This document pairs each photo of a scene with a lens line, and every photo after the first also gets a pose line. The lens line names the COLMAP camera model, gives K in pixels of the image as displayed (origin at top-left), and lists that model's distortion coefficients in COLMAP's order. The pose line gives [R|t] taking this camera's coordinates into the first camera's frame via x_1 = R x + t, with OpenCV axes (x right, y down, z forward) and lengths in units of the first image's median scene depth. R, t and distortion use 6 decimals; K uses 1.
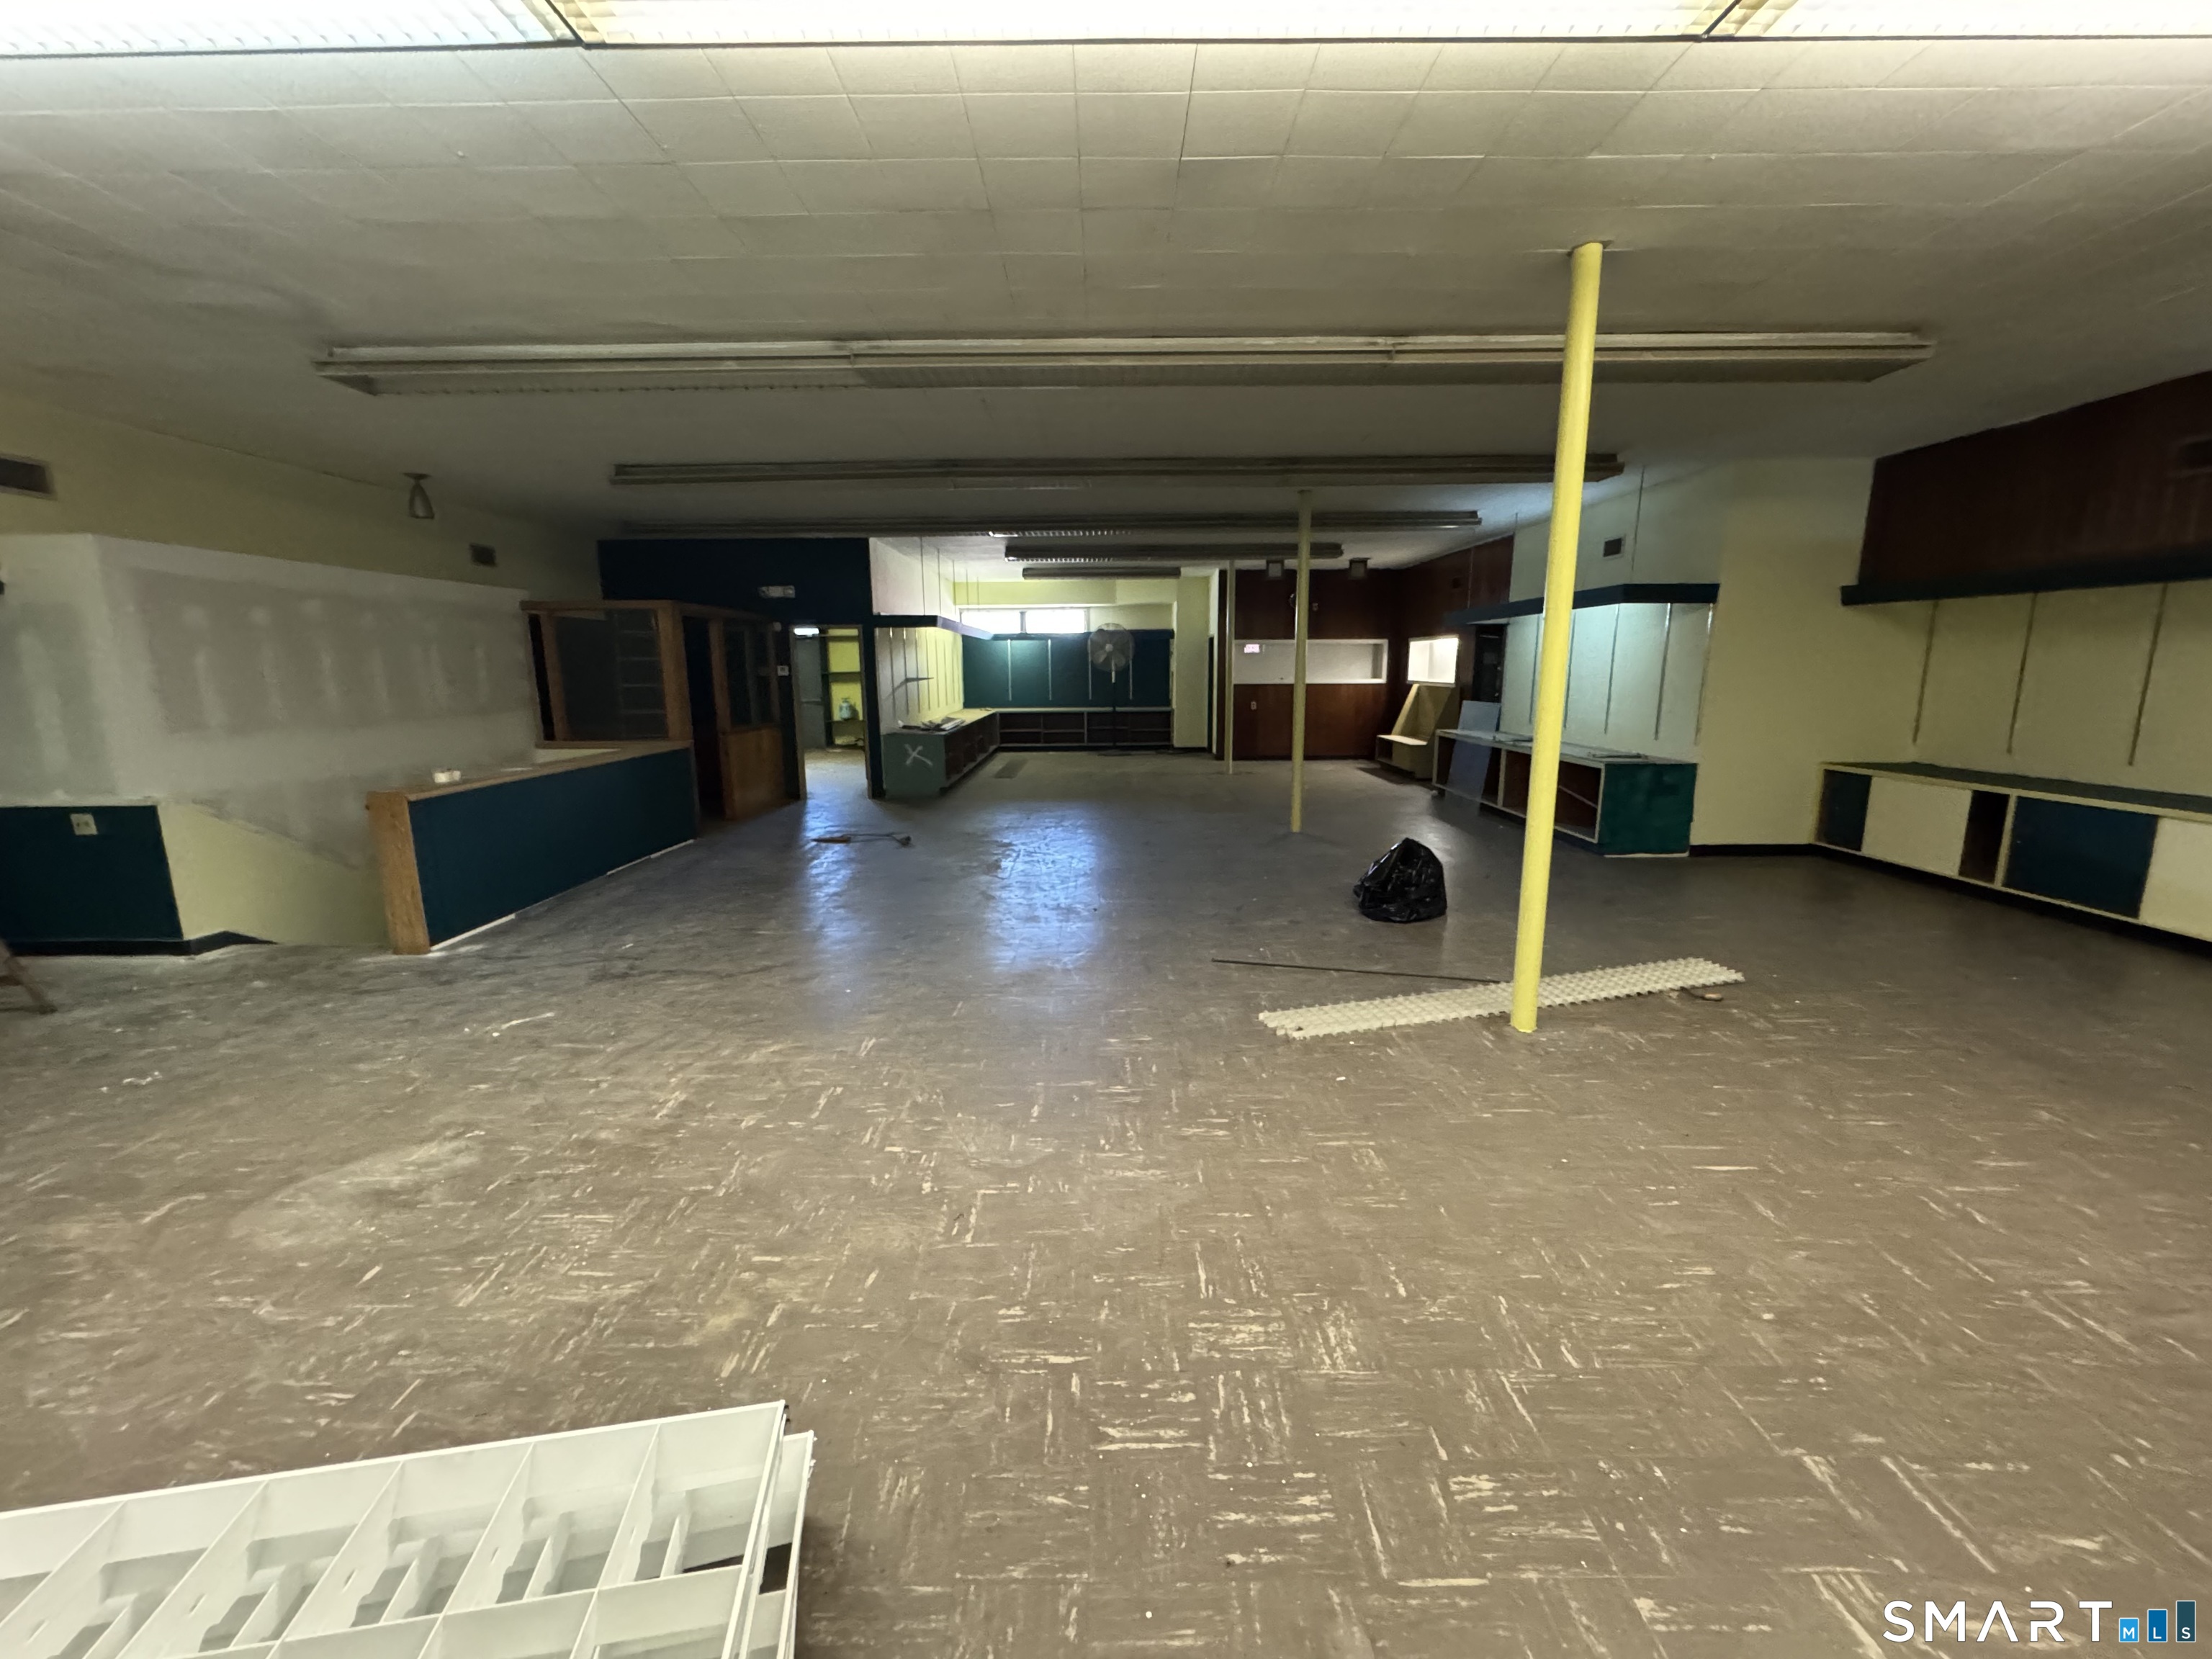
lens RADIAL K [[887.3, 0, 1101.0], [0, 887.3, 825.3], [0, 0, 1]] dist [-0.003654, -0.000527]
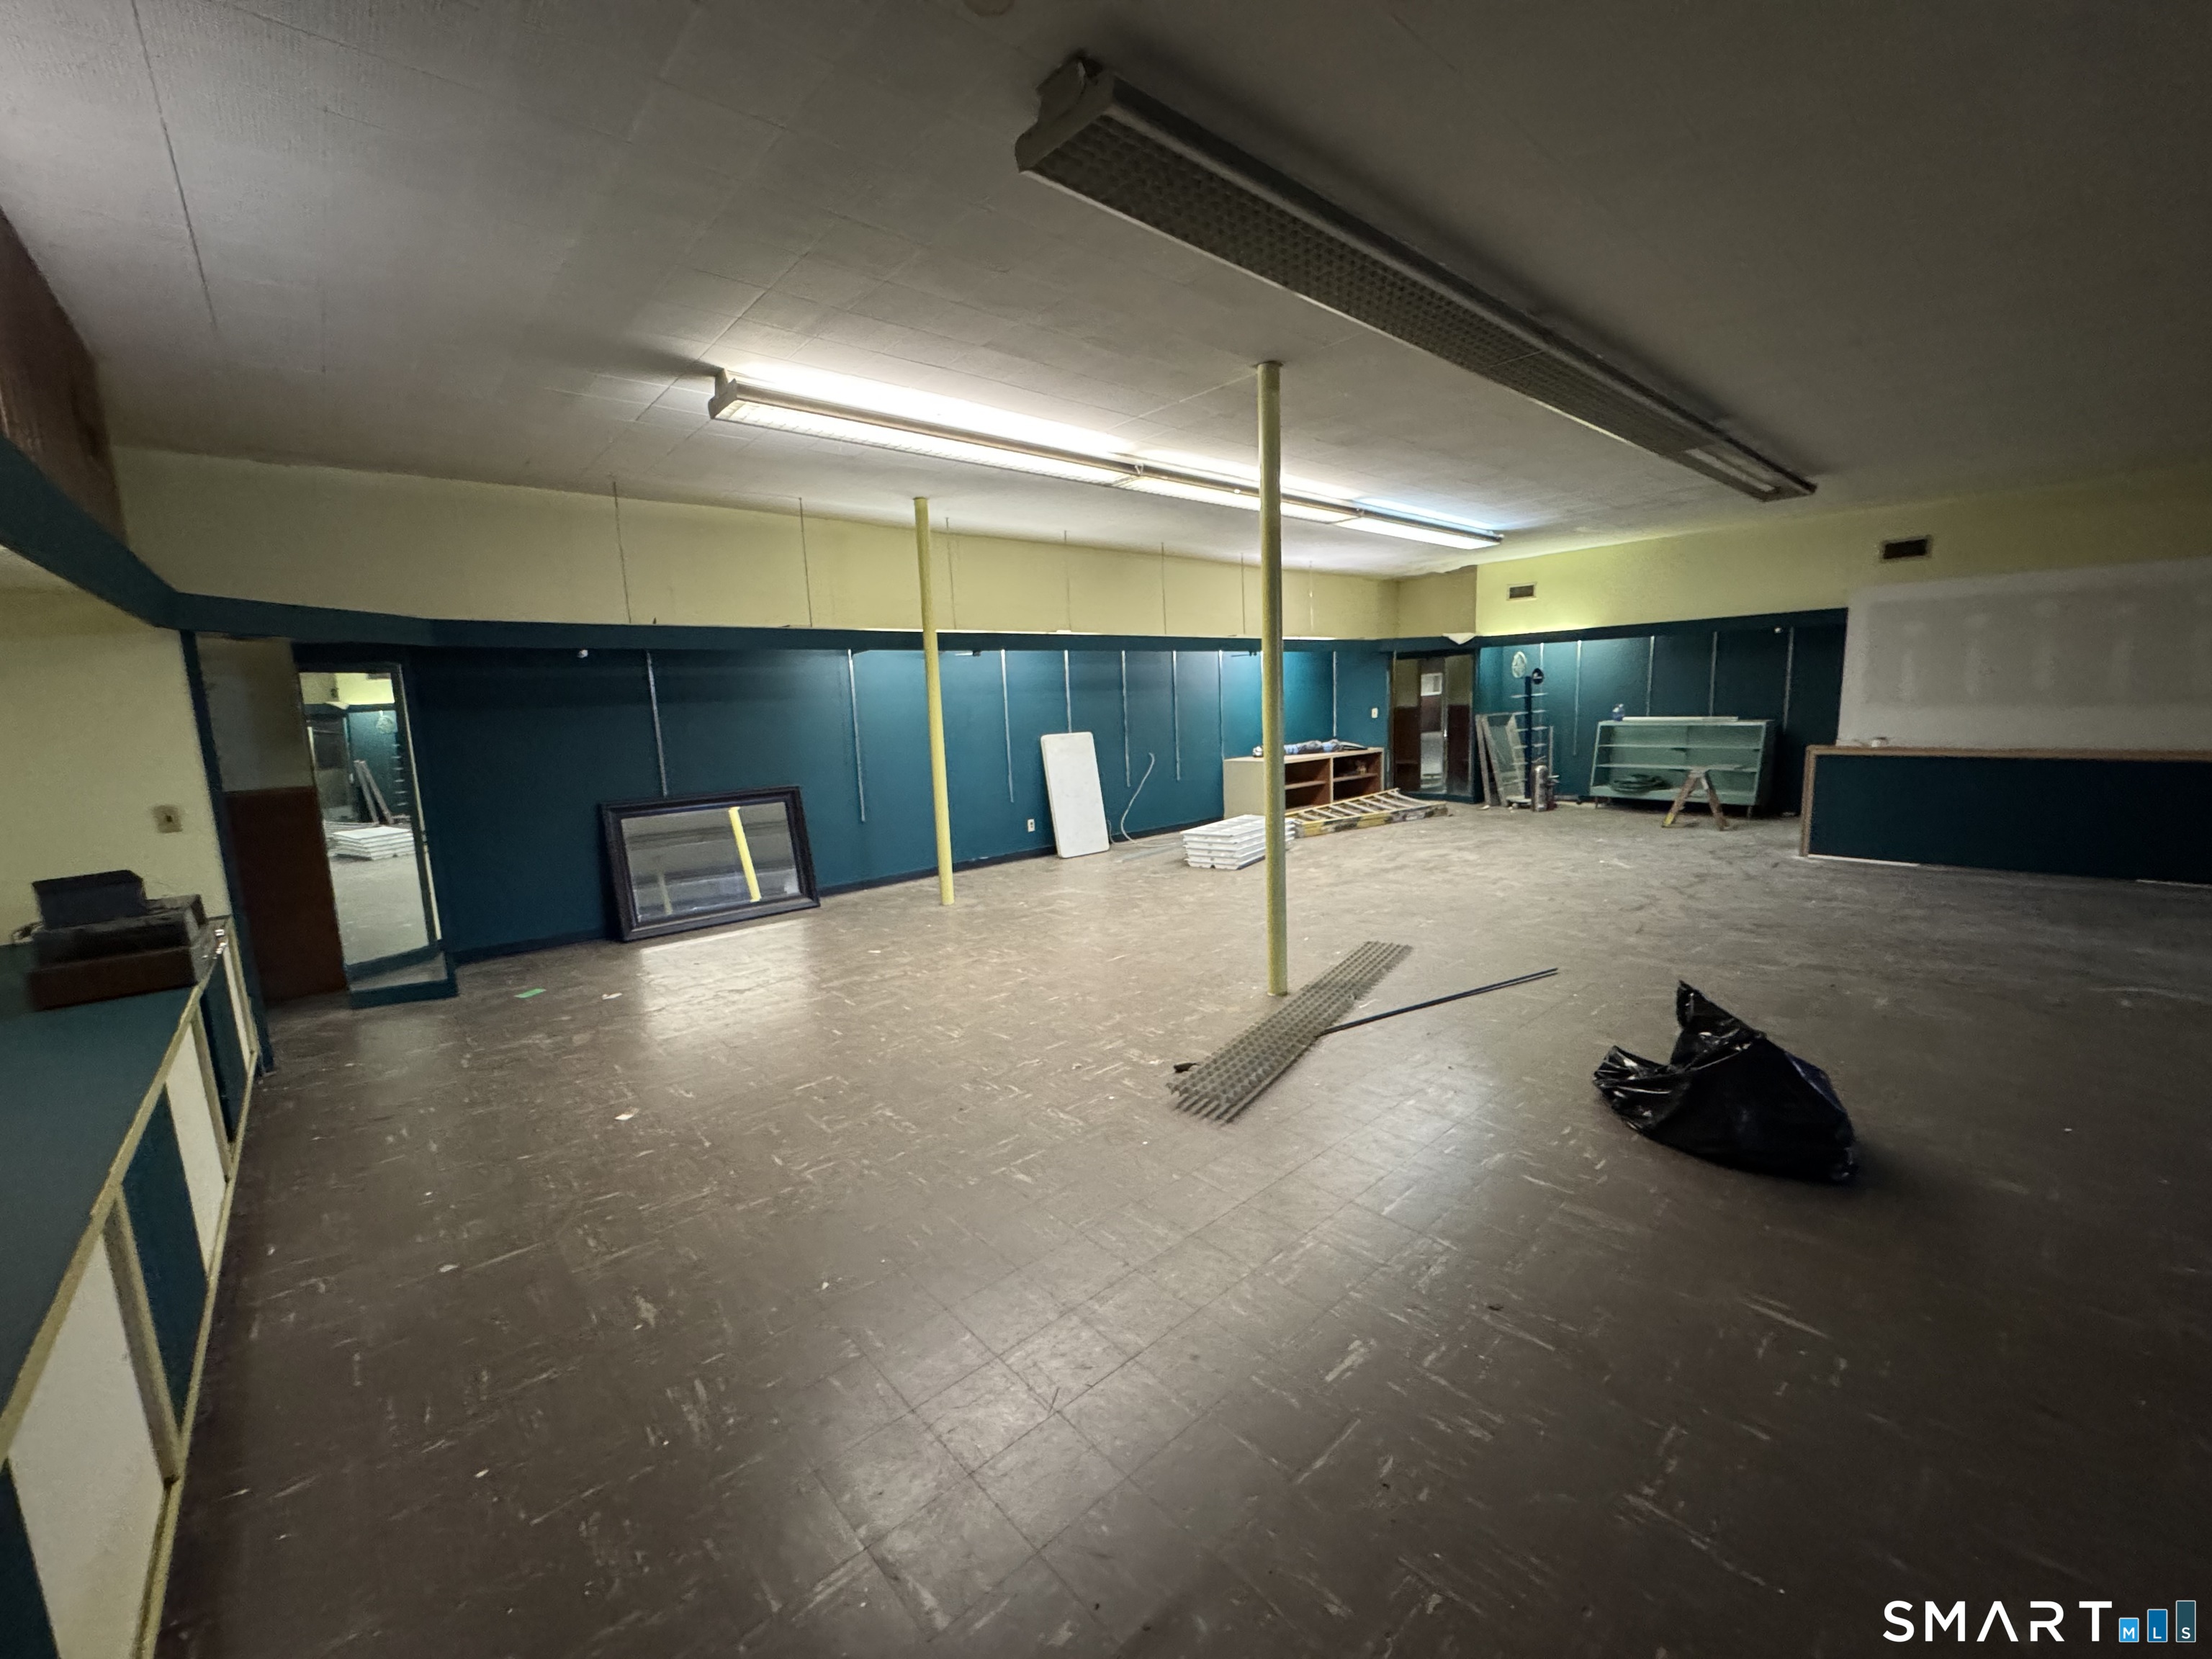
lens RADIAL K [[887.3, 0, 1117.2], [0, 887.3, 825.0], [0, 0, 1]] dist [-0.003654, -0.000527]
pose [[-0.737964, 0.132734, -0.661658, 0.857096], [-0.075115, 0.958217, 0.276004, -0.188112], [0.670647, 0.253381, -0.697159, 0.999806]]
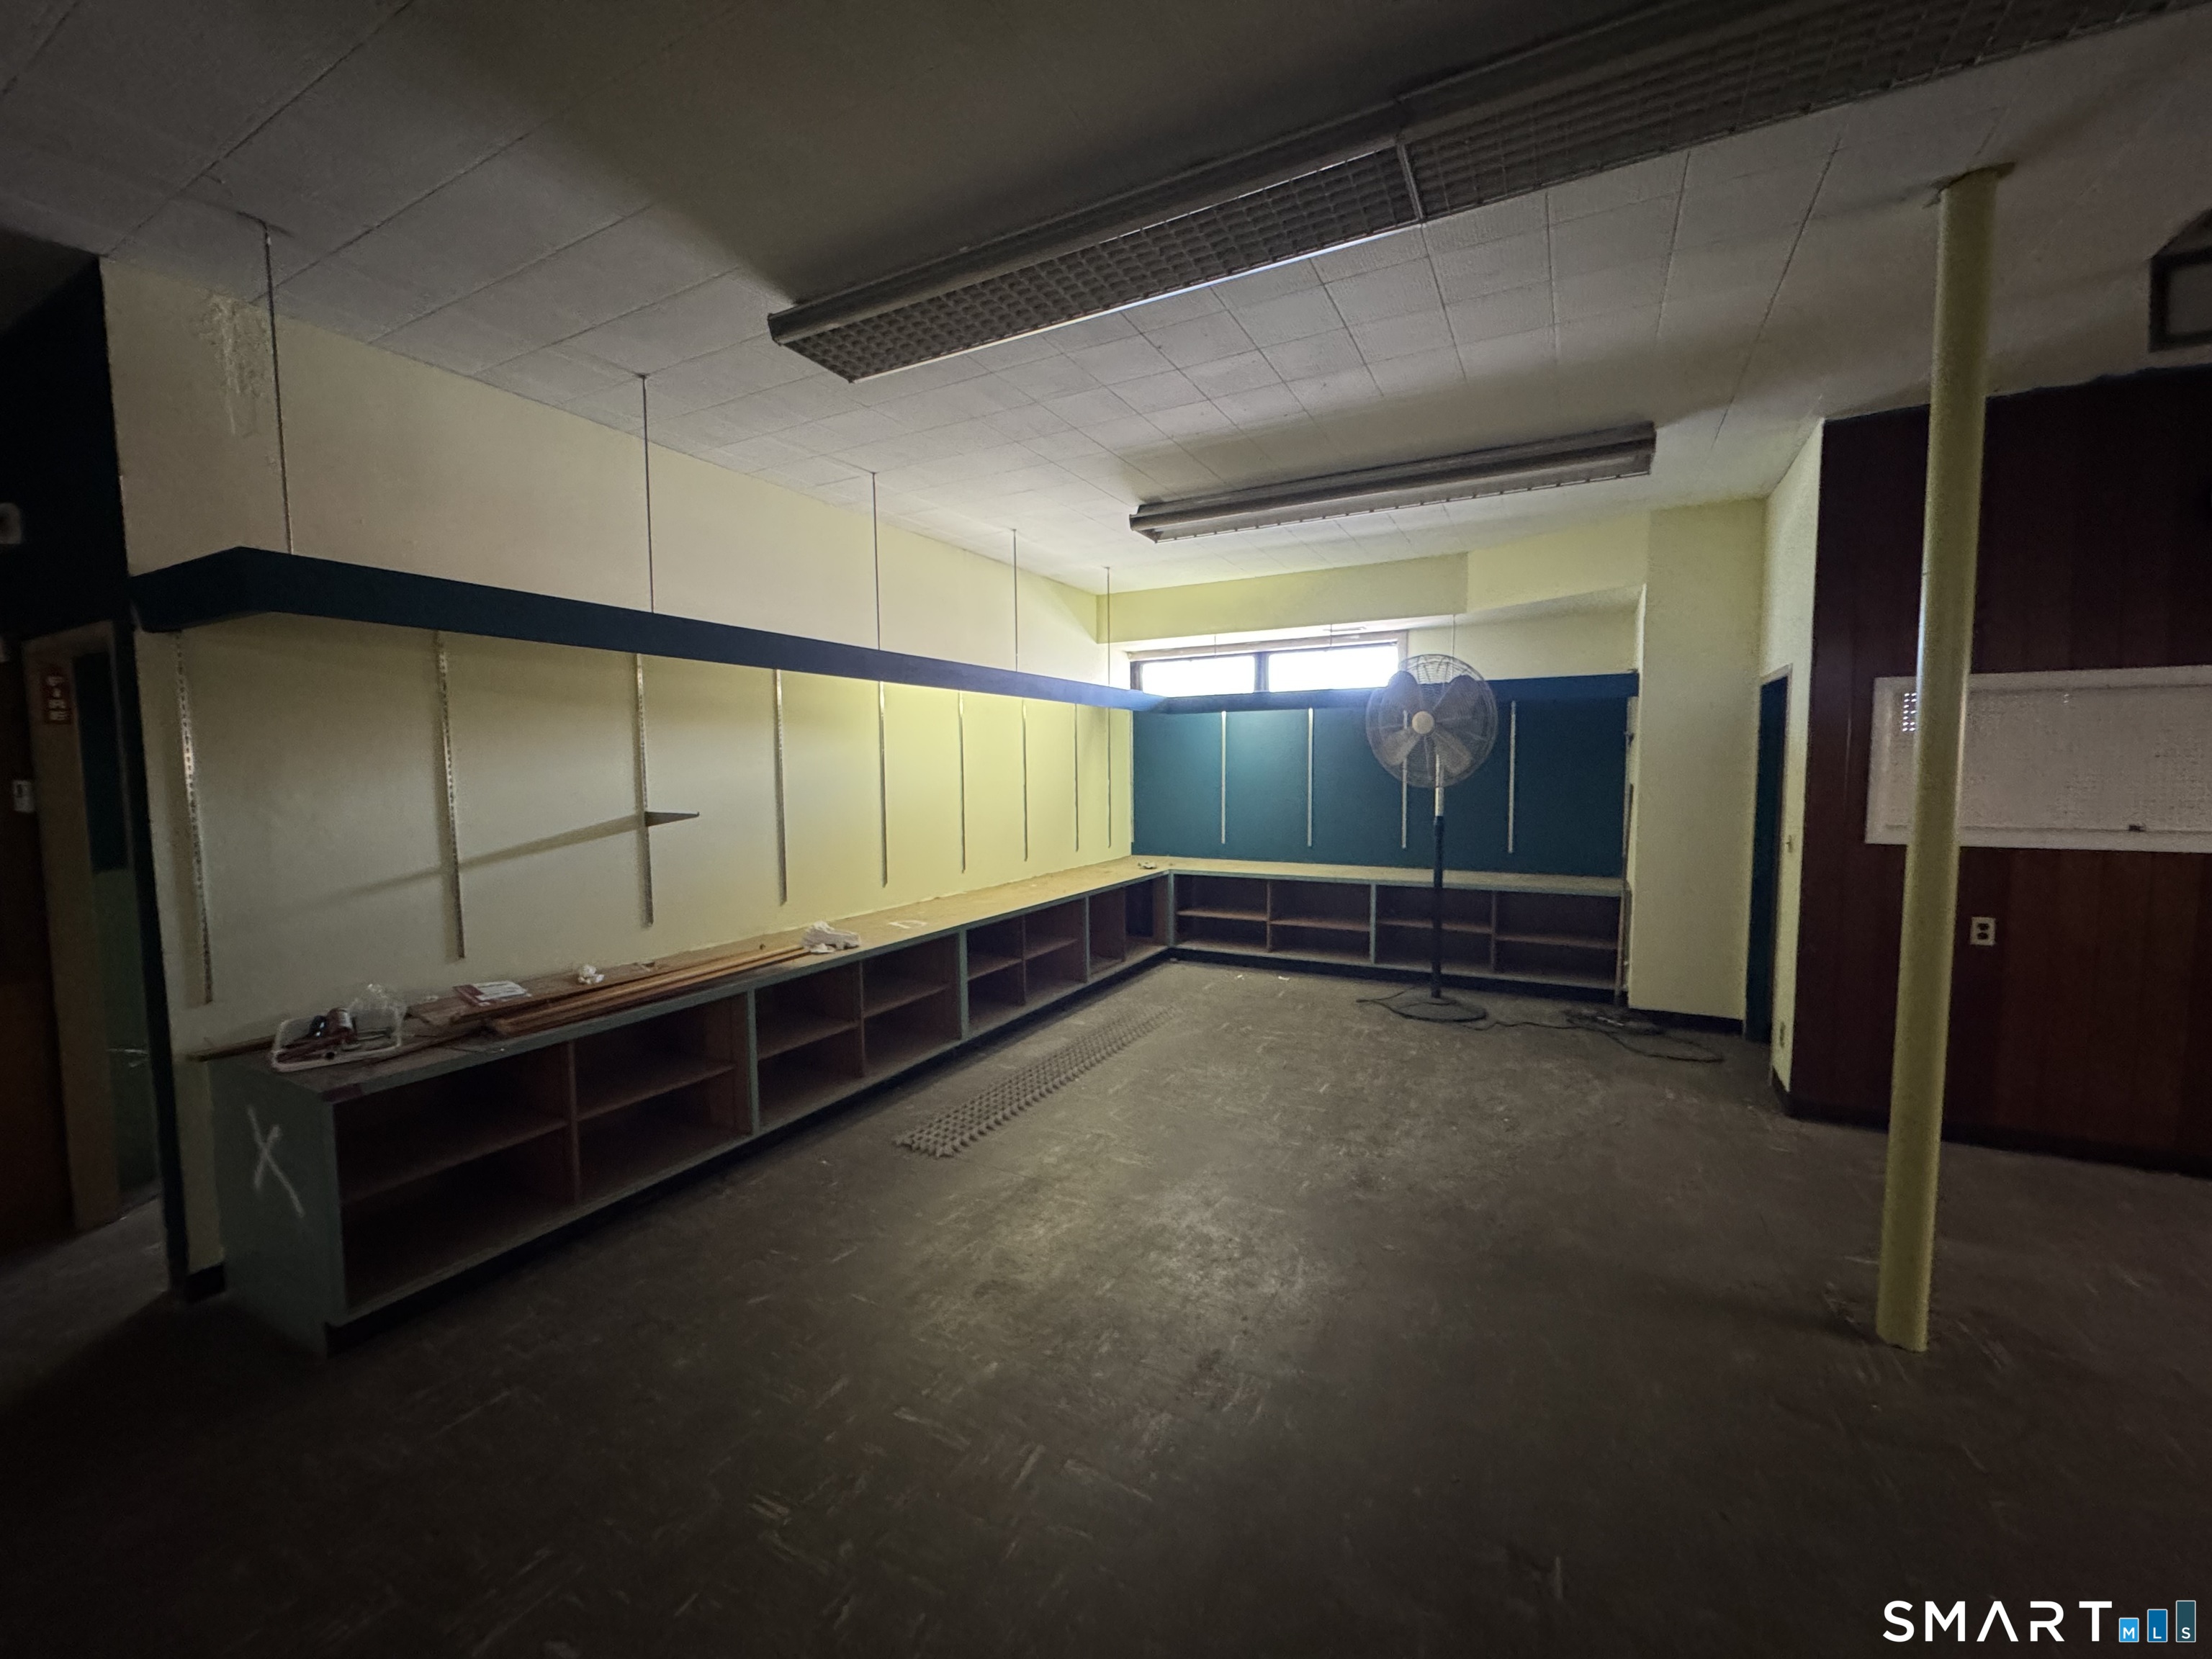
lens RADIAL K [[887.3, 0, 1095.7], [0, 887.3, 822.2], [0, 0, 1]] dist [-0.003654, -0.000527]
pose [[0.883619, 0.032243, -0.467095, 0.149082], [-0.083712, 0.992431, -0.089854, -0.279945], [0.460662, 0.118498, 0.879630, 1.510028]]
